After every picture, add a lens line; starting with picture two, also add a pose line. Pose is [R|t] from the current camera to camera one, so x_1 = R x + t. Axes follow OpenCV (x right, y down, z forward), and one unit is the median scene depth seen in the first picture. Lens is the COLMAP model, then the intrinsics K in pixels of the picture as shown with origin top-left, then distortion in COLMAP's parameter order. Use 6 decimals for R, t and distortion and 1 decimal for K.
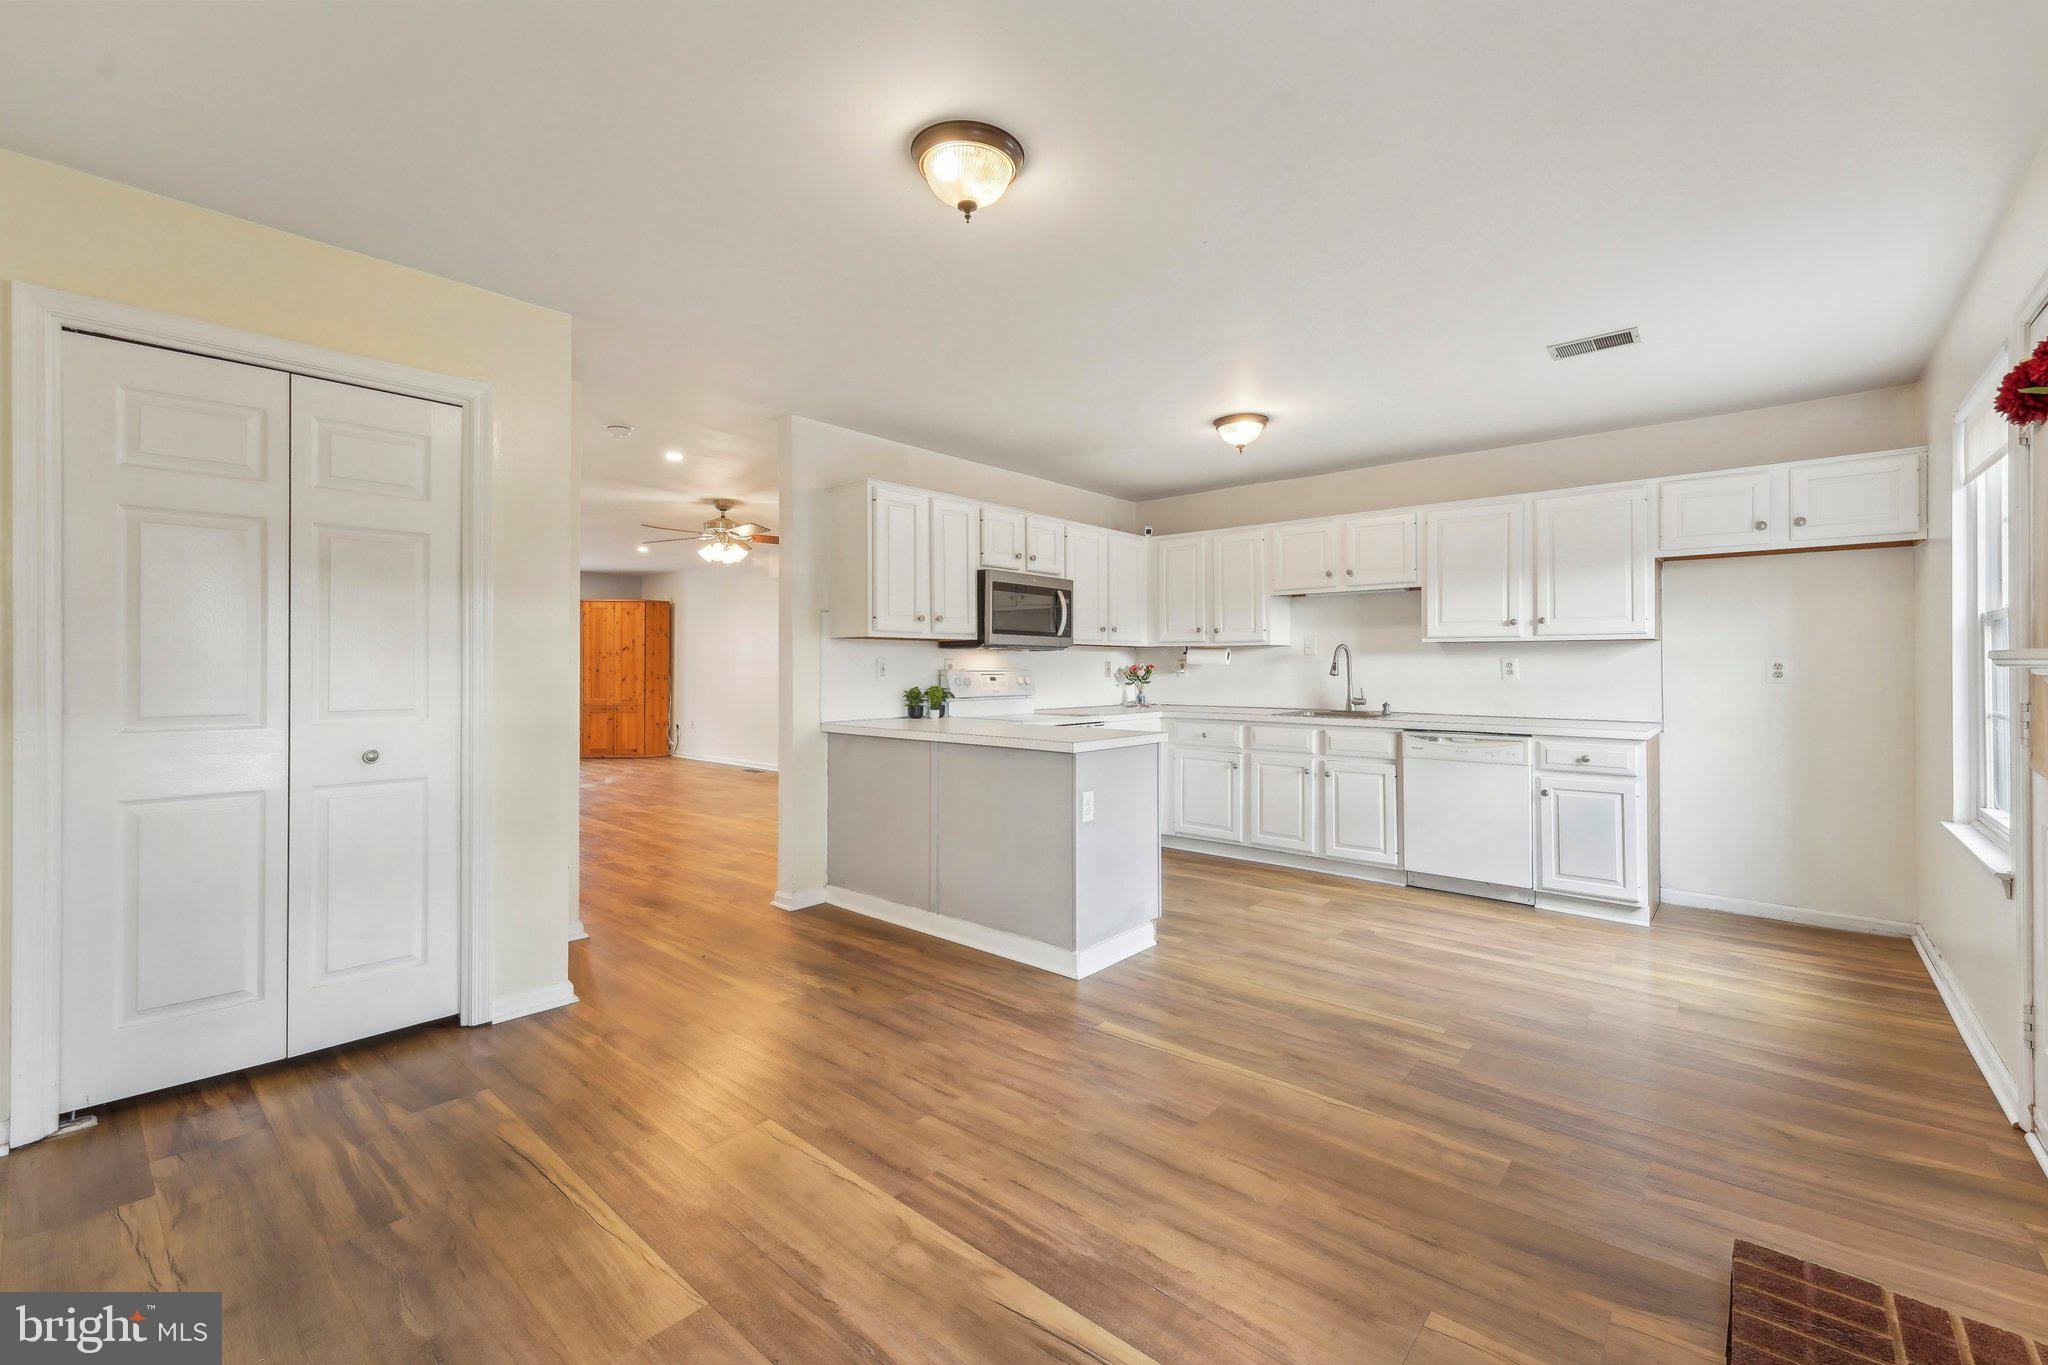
lens RADIAL K [[842.8, 0, 1024.1], [0, 842.8, 659.1], [0, 0, 1]] dist [-0.000826, -0.000064]
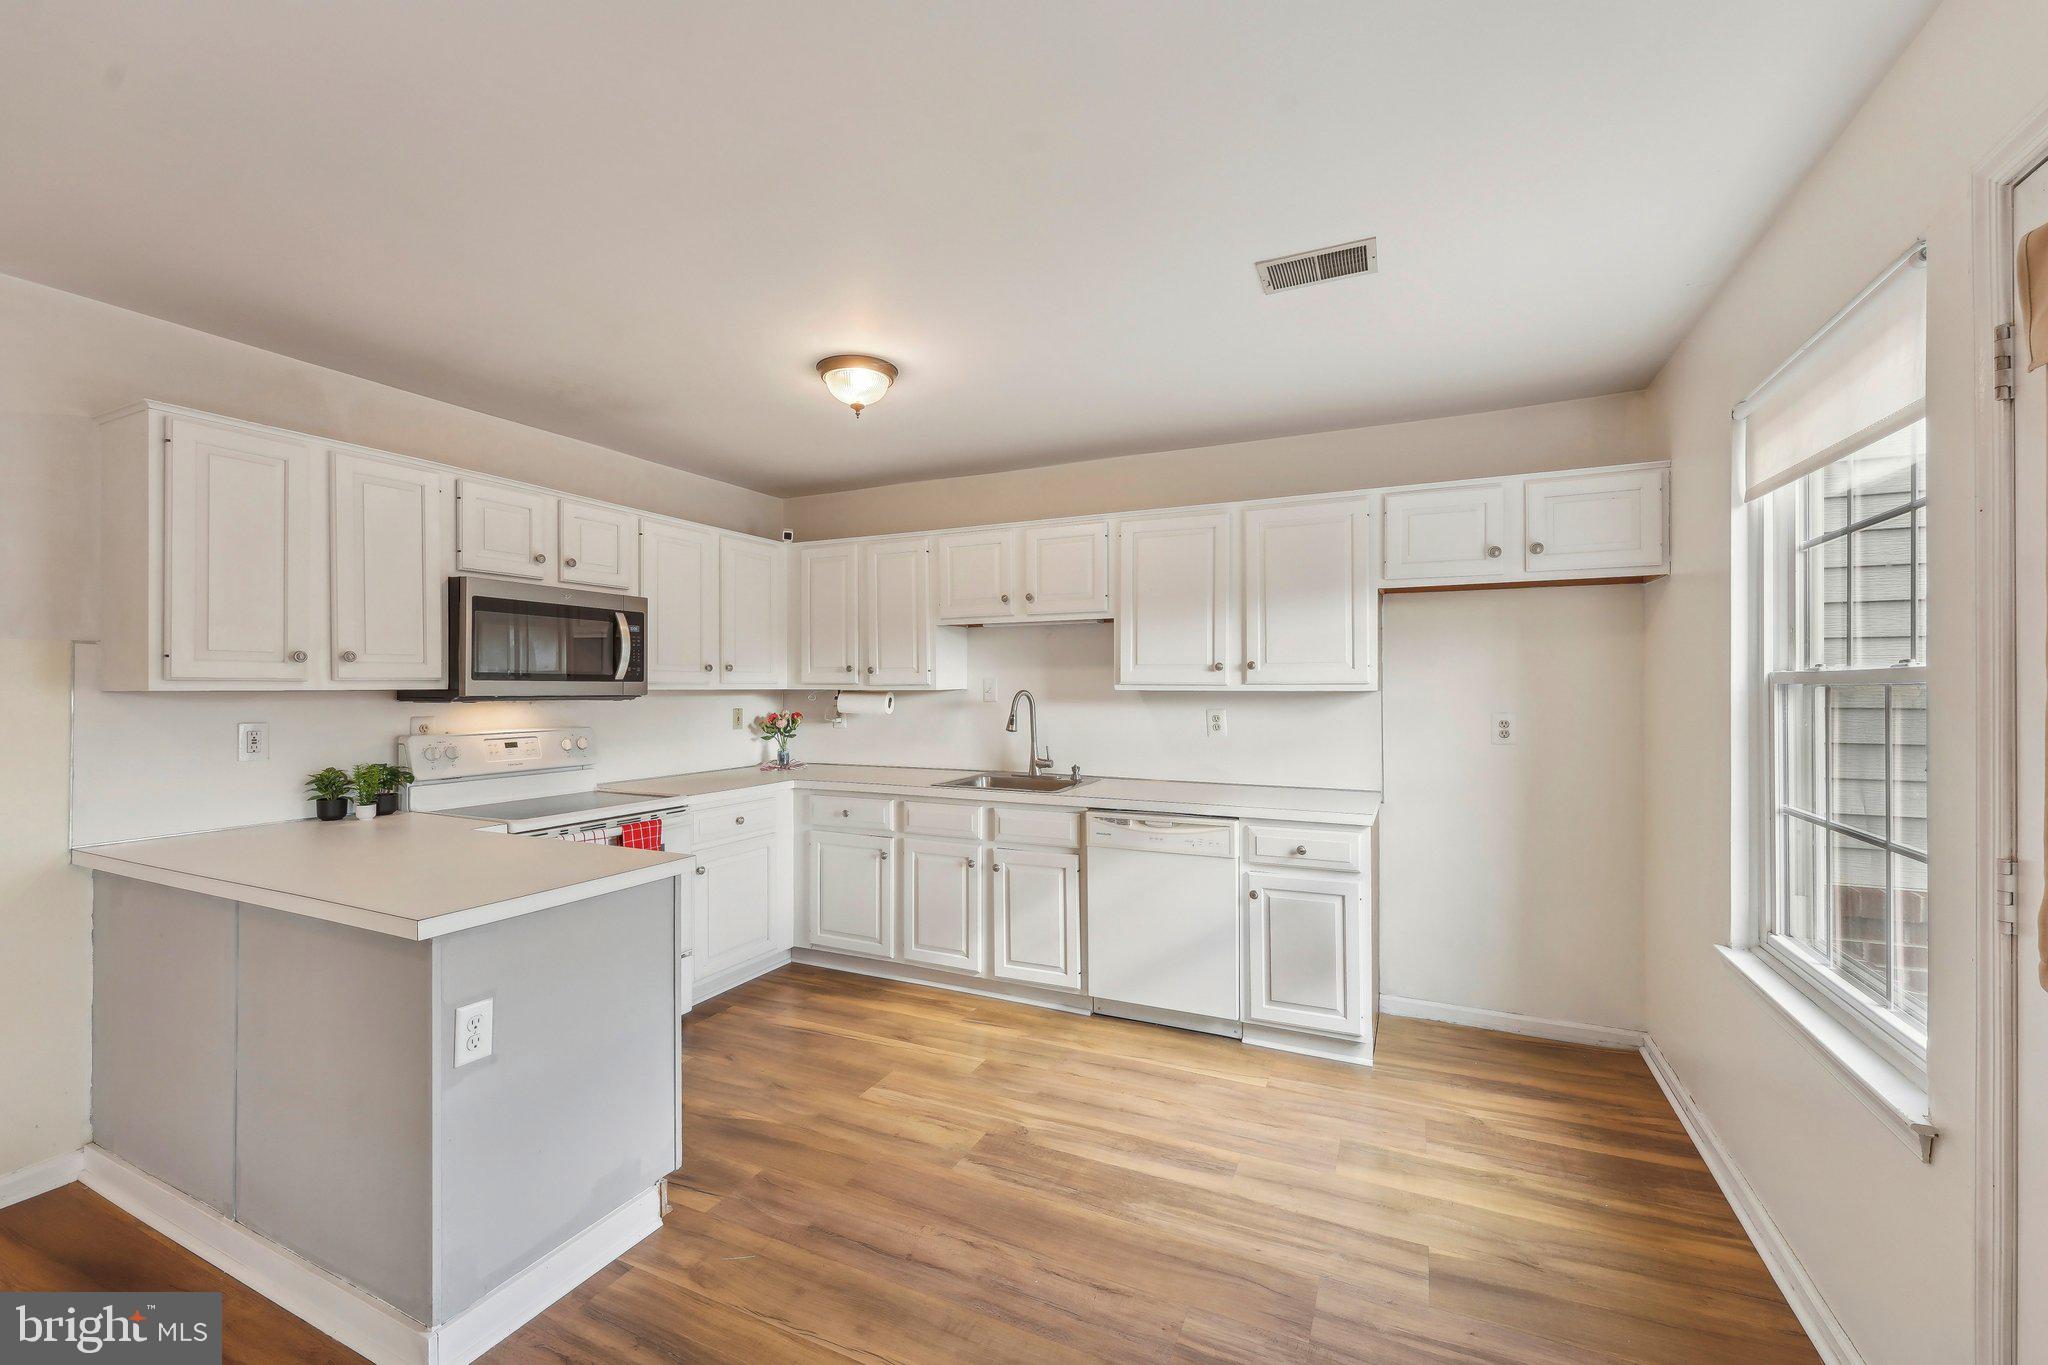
lens RADIAL K [[833.8, 0, 1019.1], [0, 833.8, 682.1], [0, 0, 1]] dist [-0.002518, -0.000237]
pose [[0.962840, -0.000715, 0.270072, 0.198631], [-0.000354, 0.999992, 0.003907, -0.033257], [-0.270073, -0.003857, 0.962832, 0.314272]]
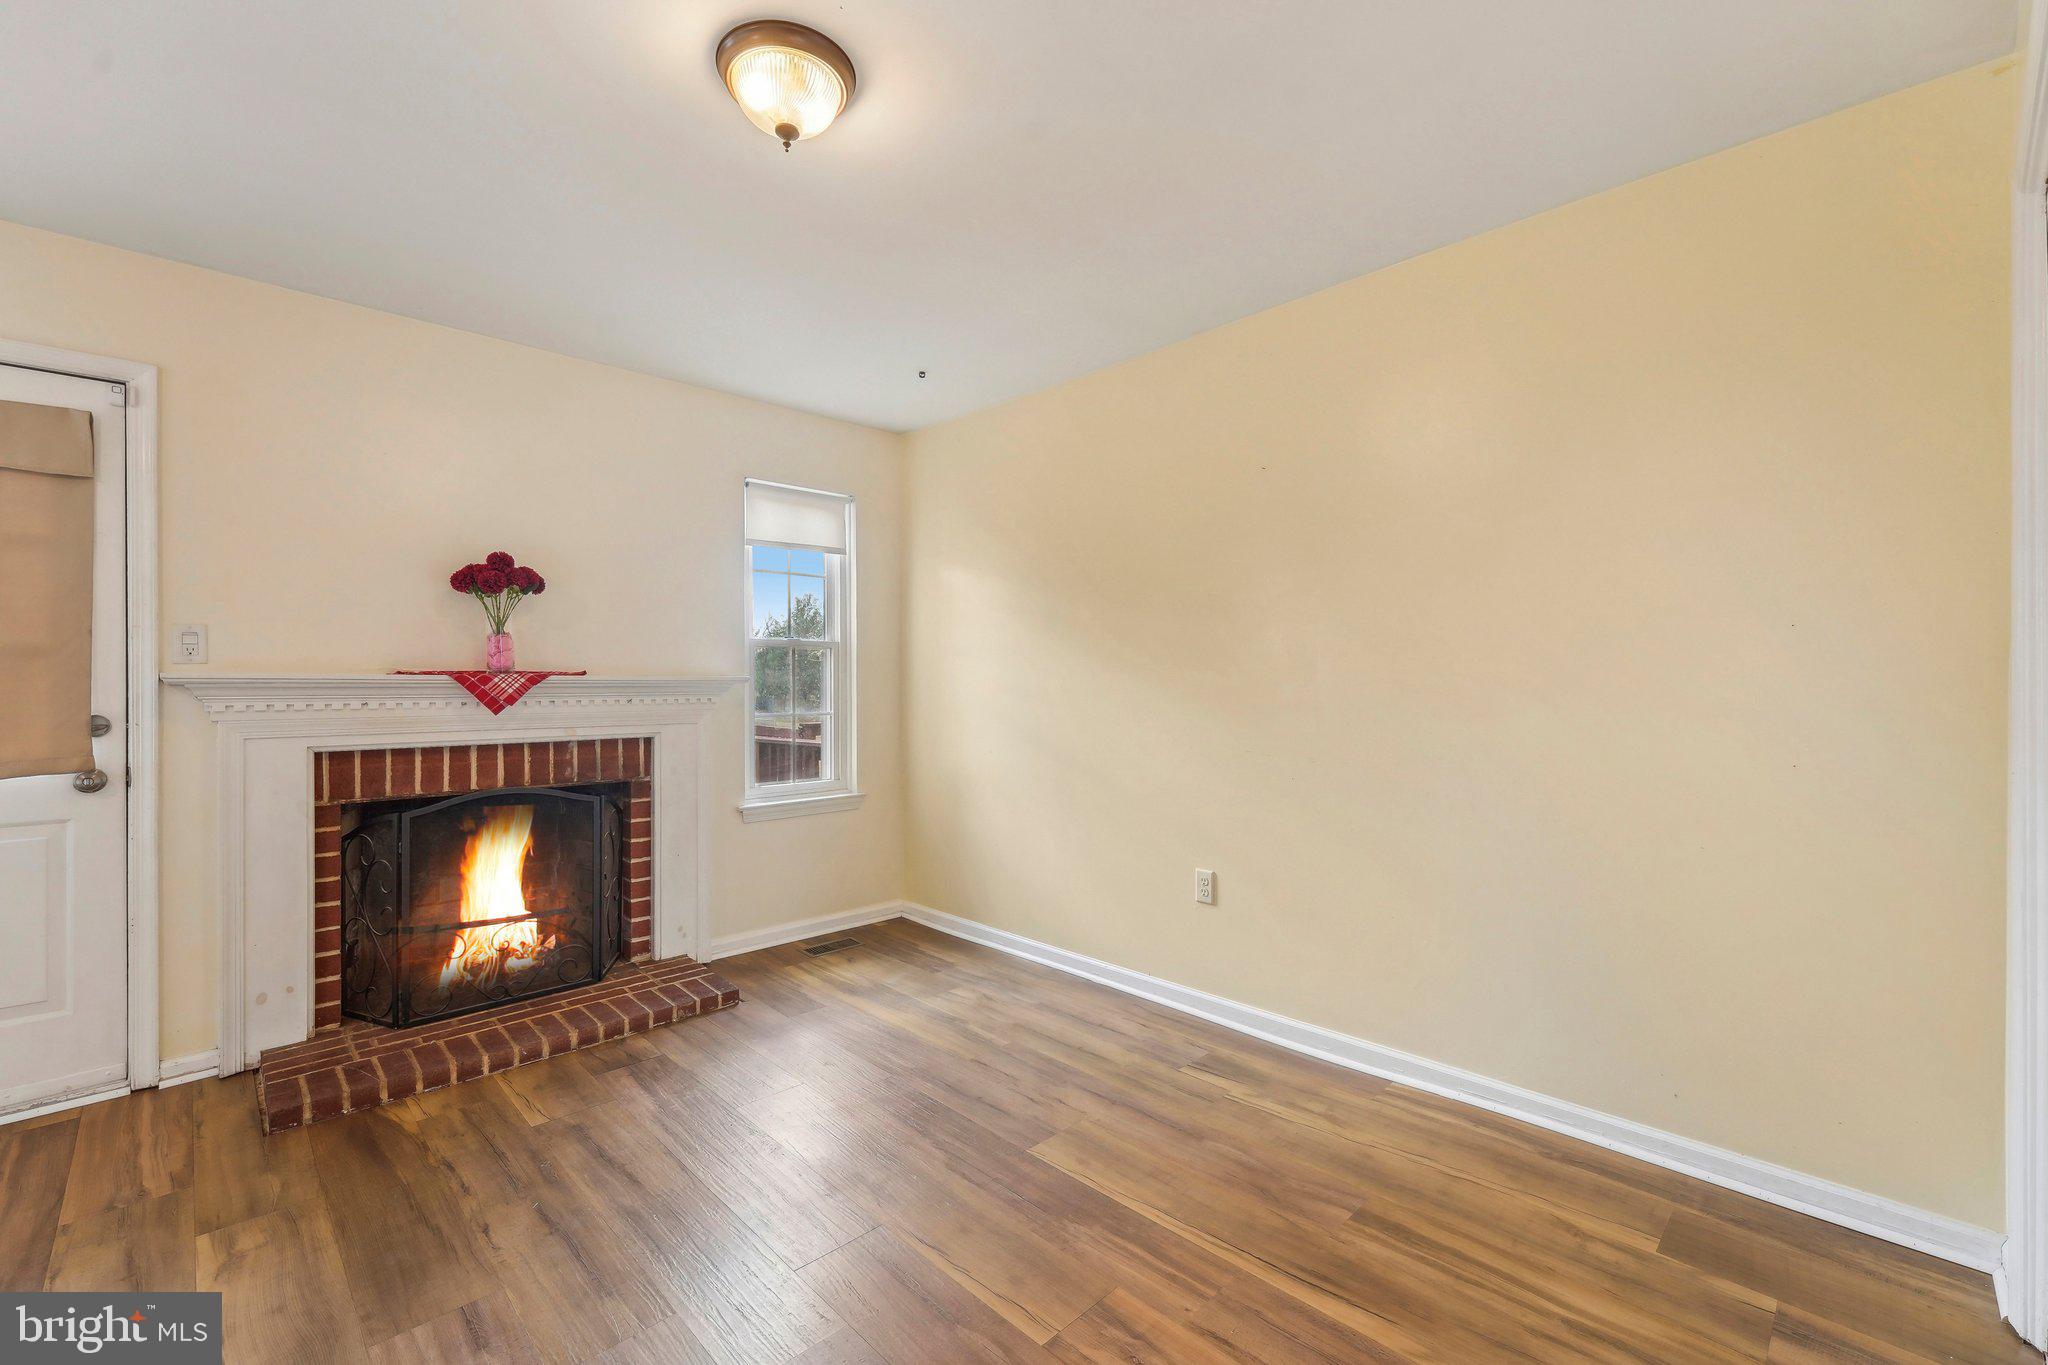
lens RADIAL K [[873.3, 0, 1030.1], [0, 873.3, 669.5], [0, 0, 1]] dist [-0.003260, 0.000240]
pose [[-0.996328, -0.000143, 0.085614, -0.179539], [-0.001437, 0.999886, -0.015051, 0.001771], [-0.085602, -0.015118, -0.996215, 0.868254]]
